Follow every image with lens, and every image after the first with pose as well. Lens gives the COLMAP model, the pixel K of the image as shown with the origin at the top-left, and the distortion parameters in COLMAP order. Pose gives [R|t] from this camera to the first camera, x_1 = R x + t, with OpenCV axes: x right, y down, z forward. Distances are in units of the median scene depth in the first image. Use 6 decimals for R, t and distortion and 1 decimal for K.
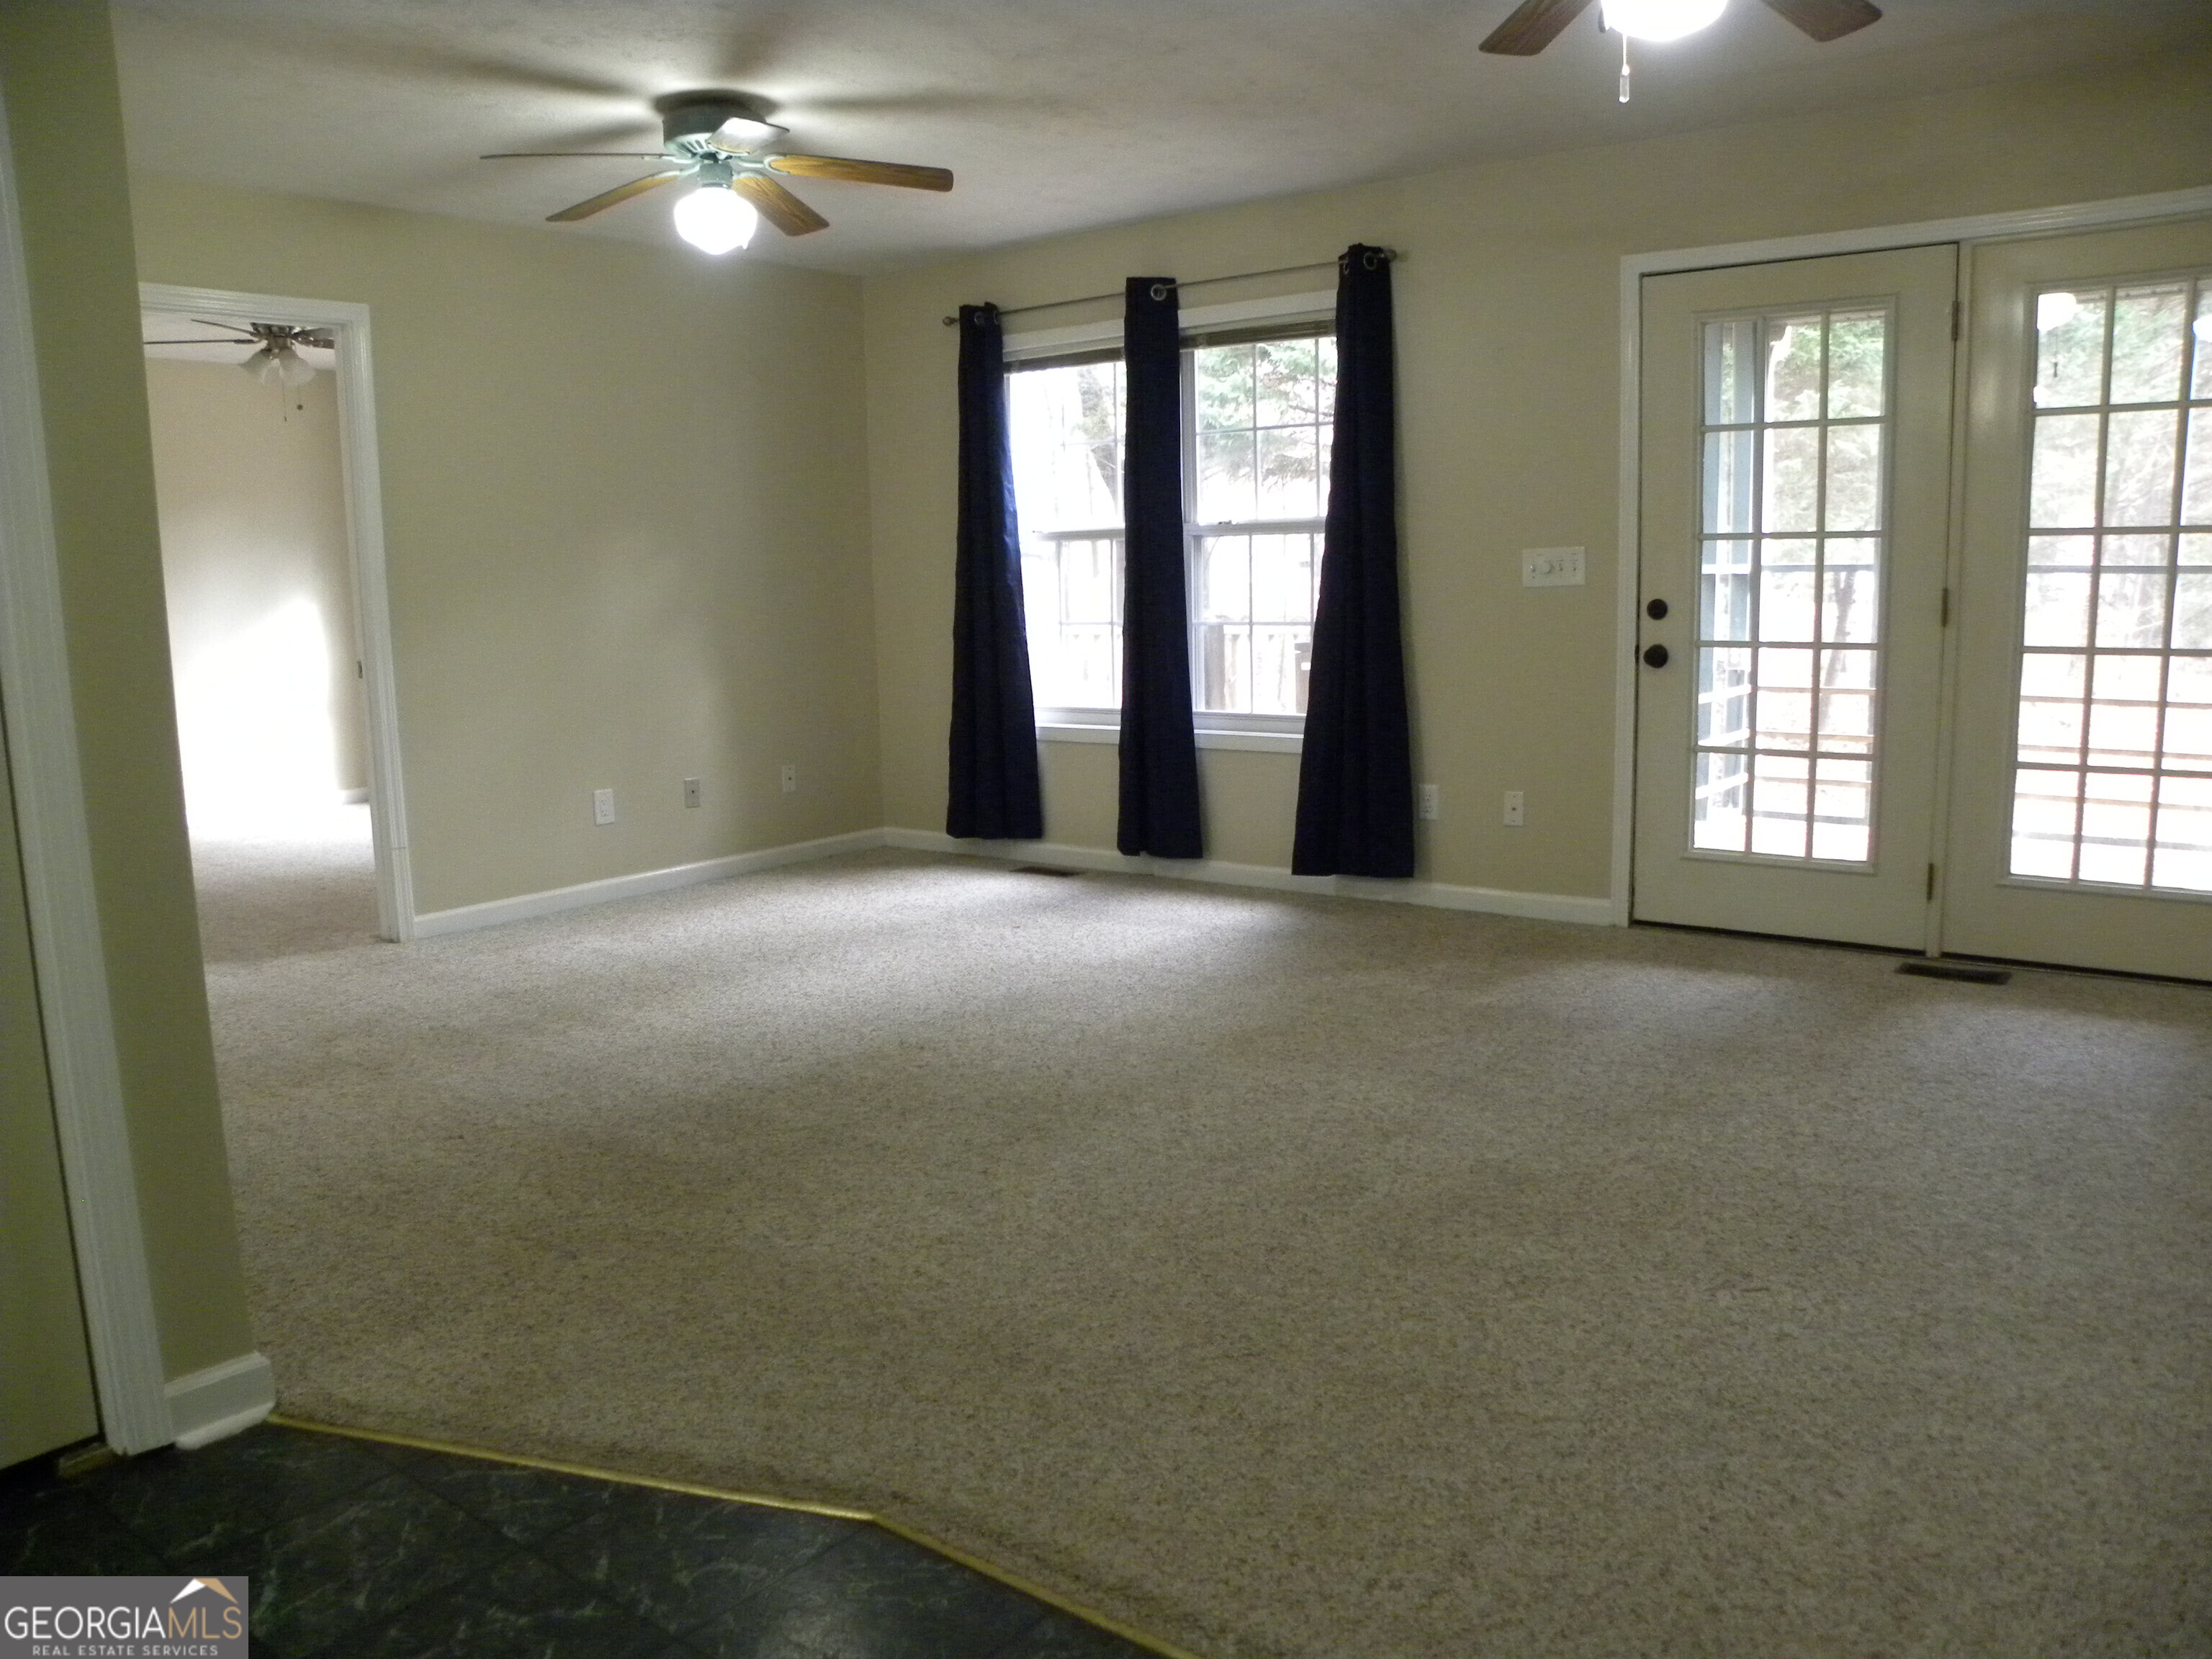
lens RADIAL K [[1663.7, 0, 1108.6], [0, 1663.7, 862.5], [0, 0, 1]] dist [-0.150664, 0.087188]
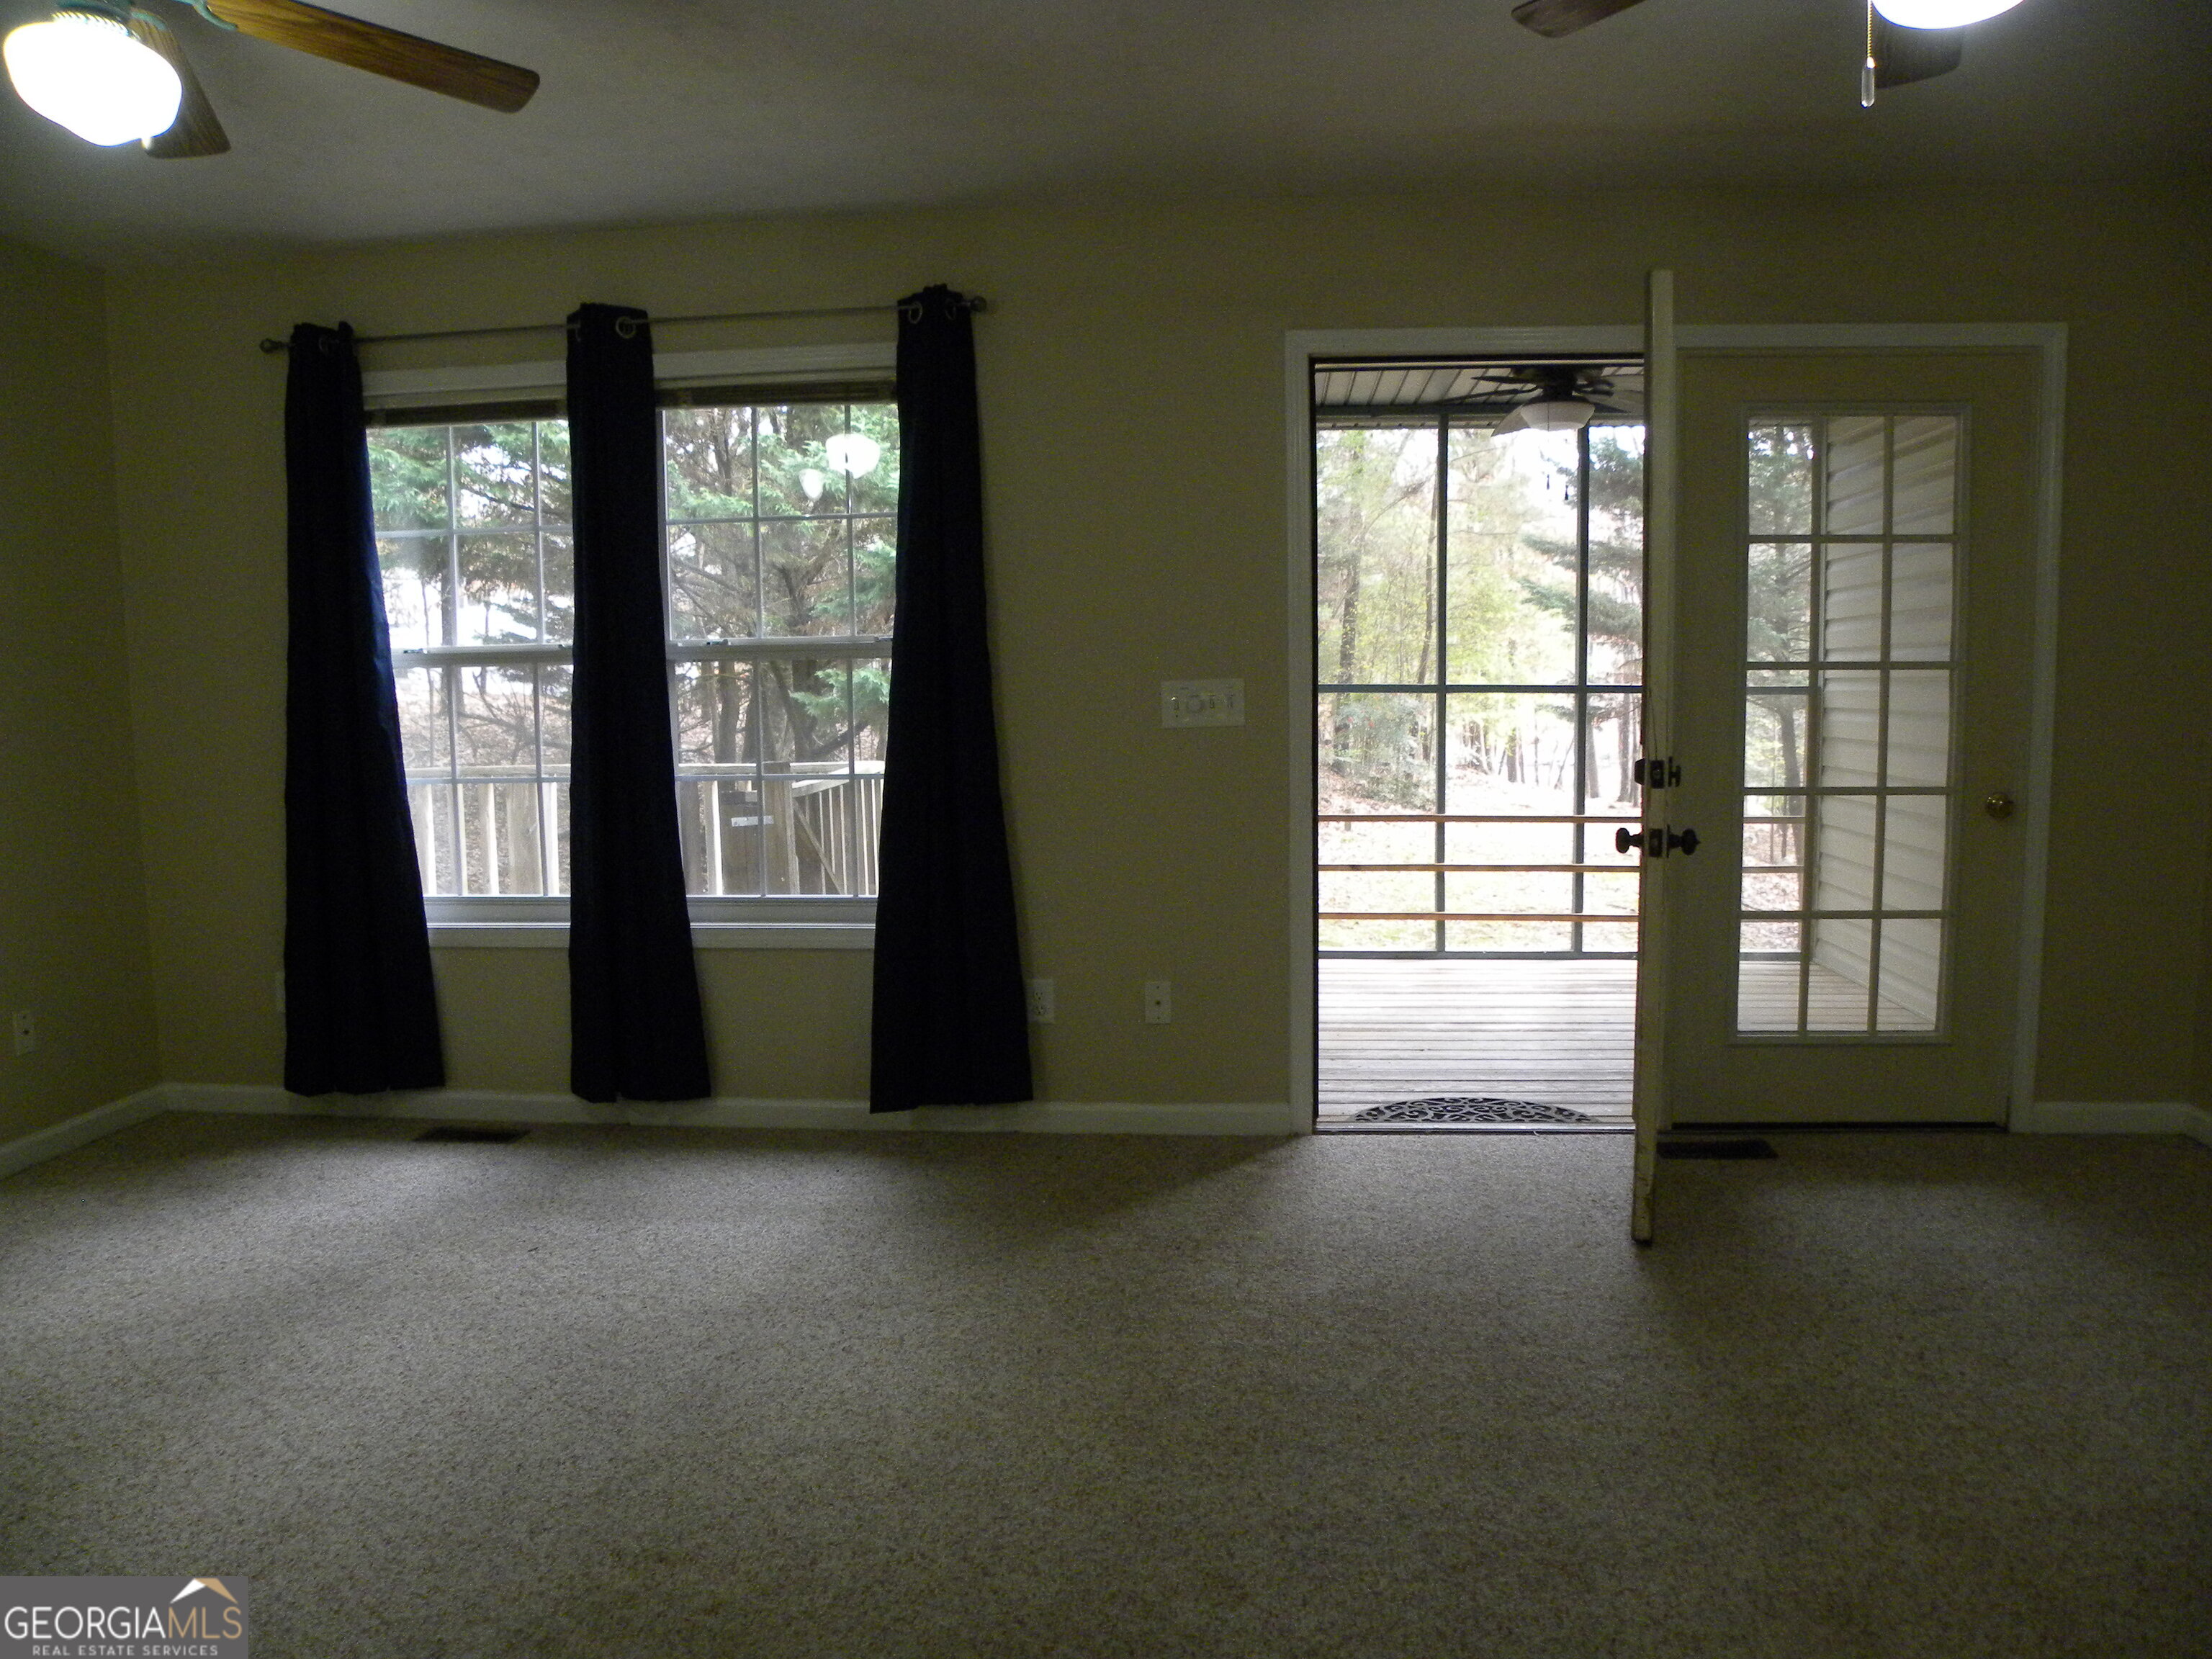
lens RADIAL K [[1663.7, 0, 1108.6], [0, 1663.7, 862.5], [0, 0, 1]] dist [-0.150664, 0.087188]
pose [[0.844957, -0.051984, 0.532302, -0.230237], [0.085432, 0.995604, -0.038382, -0.081641], [-0.527967, 0.077907, 0.845684, 0.368593]]
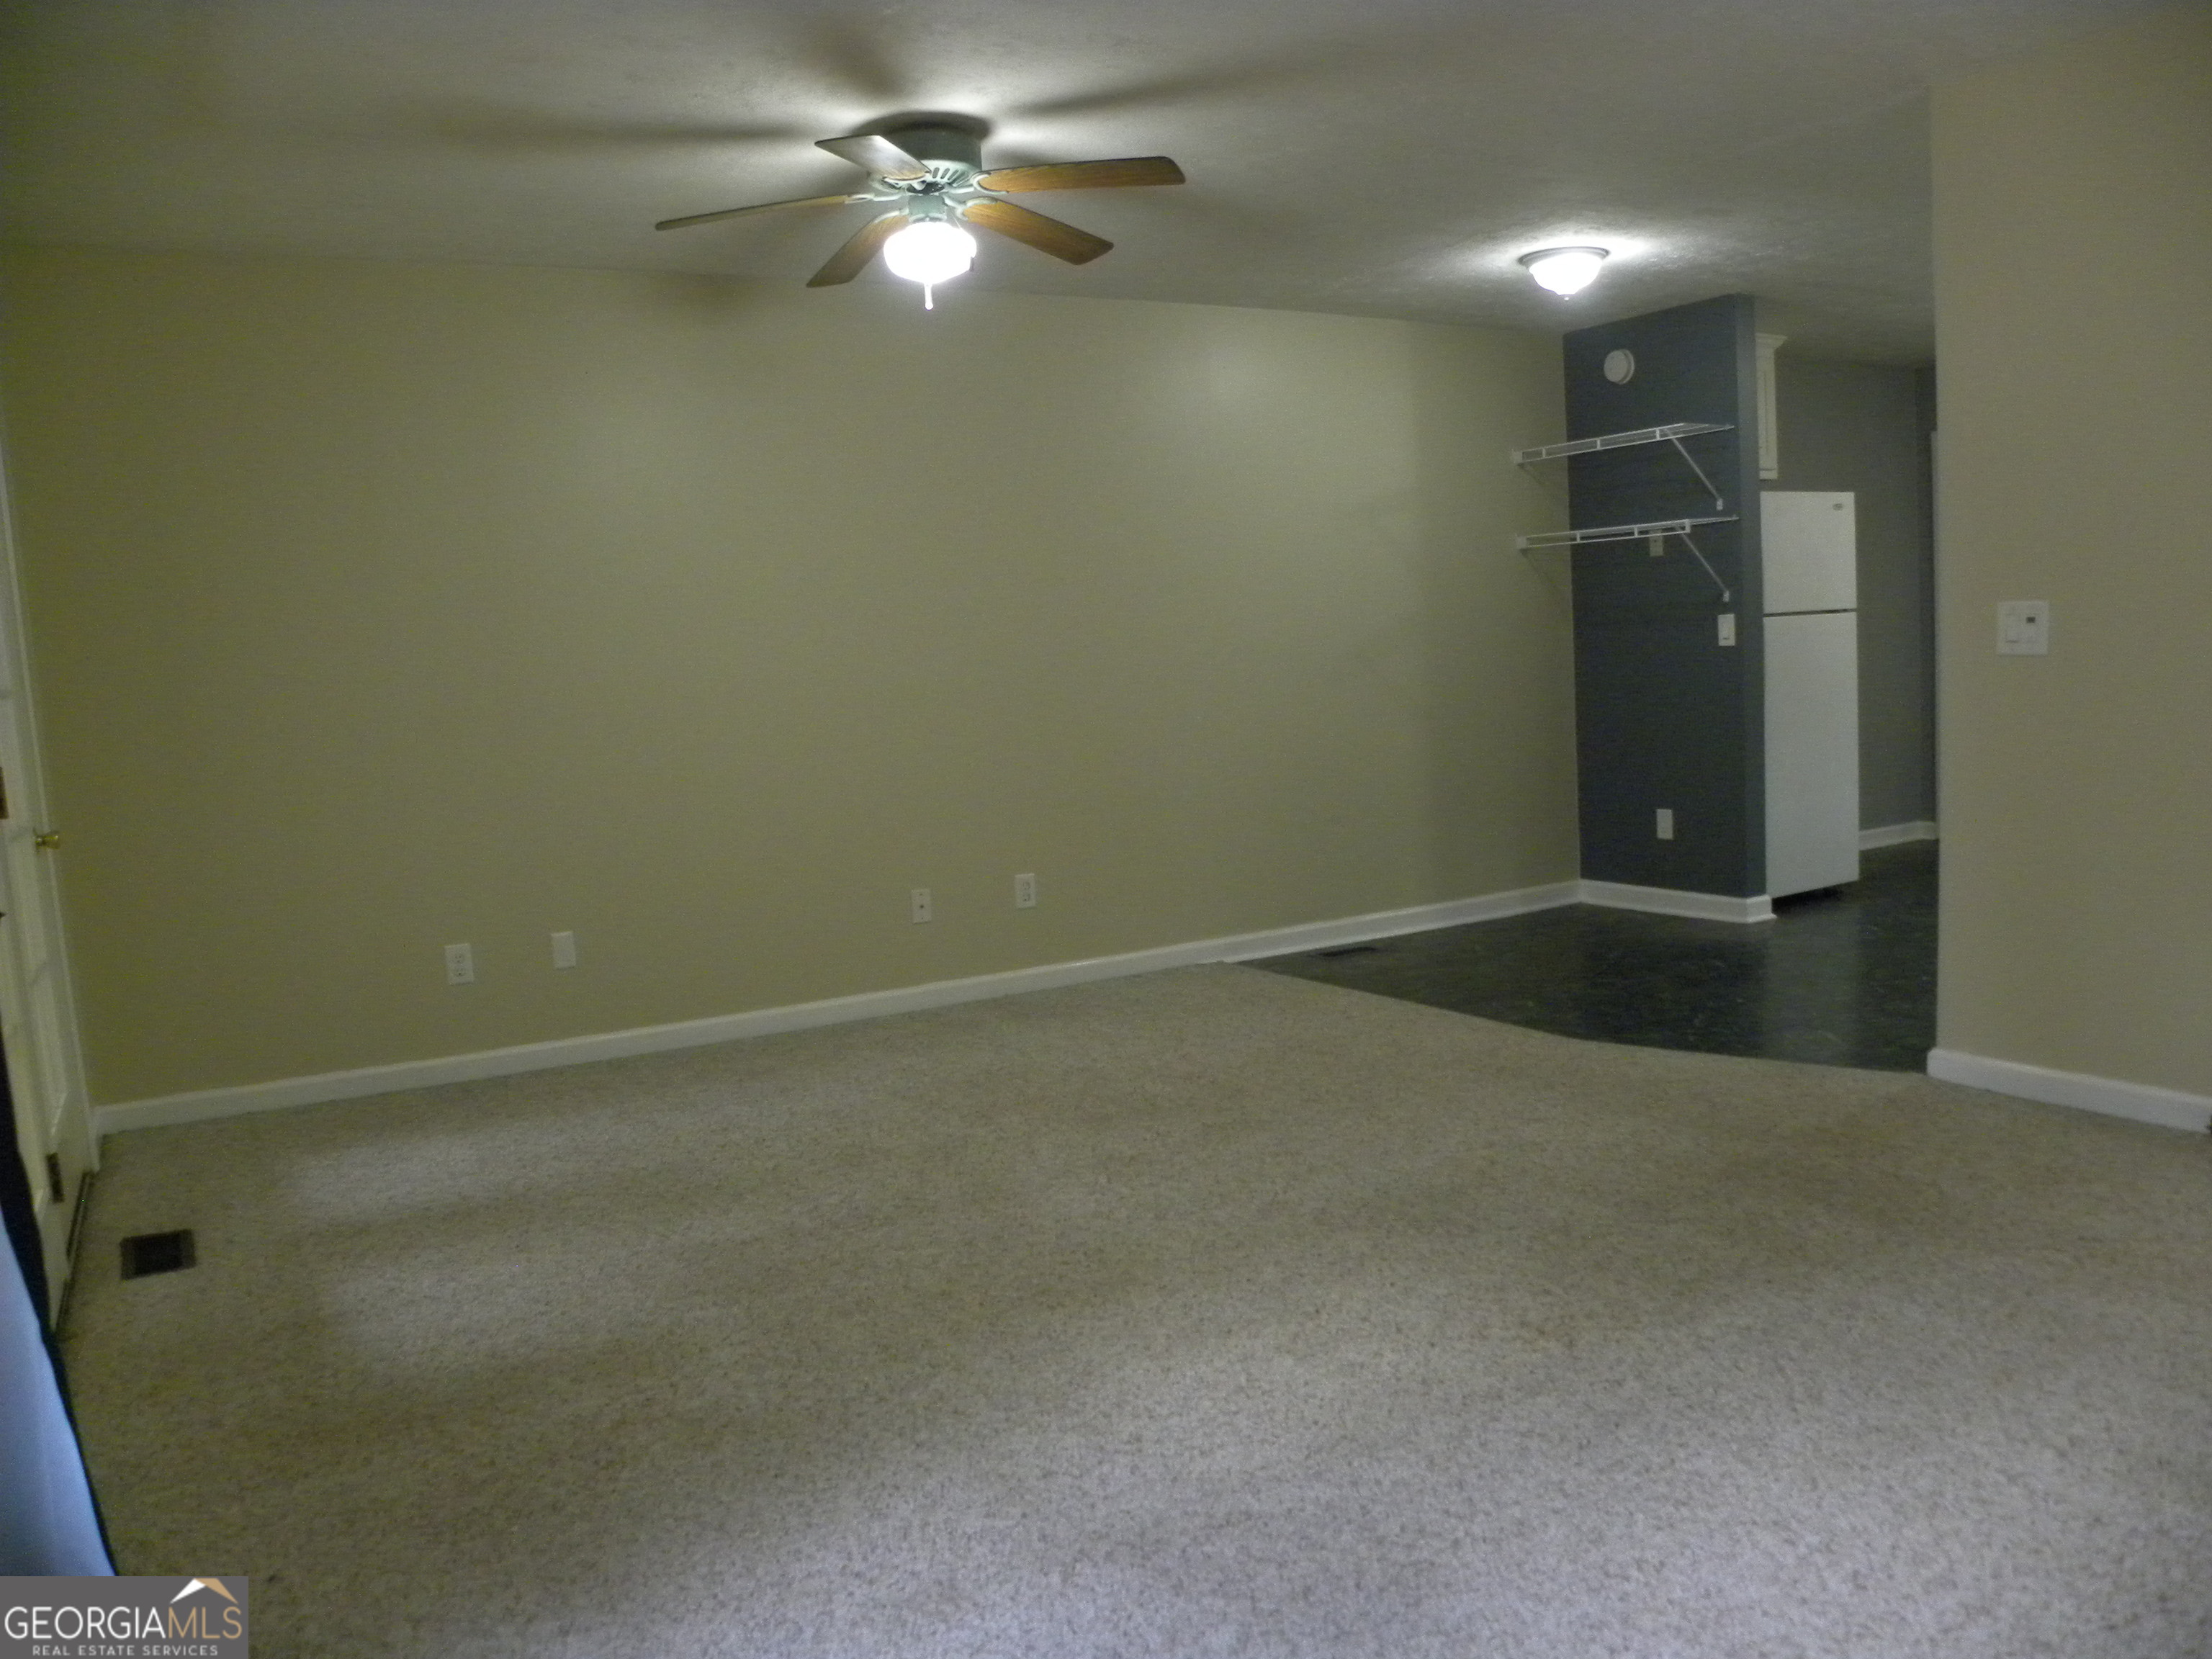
lens RADIAL K [[1663.7, 0, 1108.6], [0, 1663.7, 862.5], [0, 0, 1]] dist [-0.150664, 0.087188]
pose [[-0.926246, 0.027818, 0.375892, -0.176565], [0.137886, 0.953154, 0.269230, -0.237736], [-0.350794, 0.301203, -0.886691, 1.378042]]
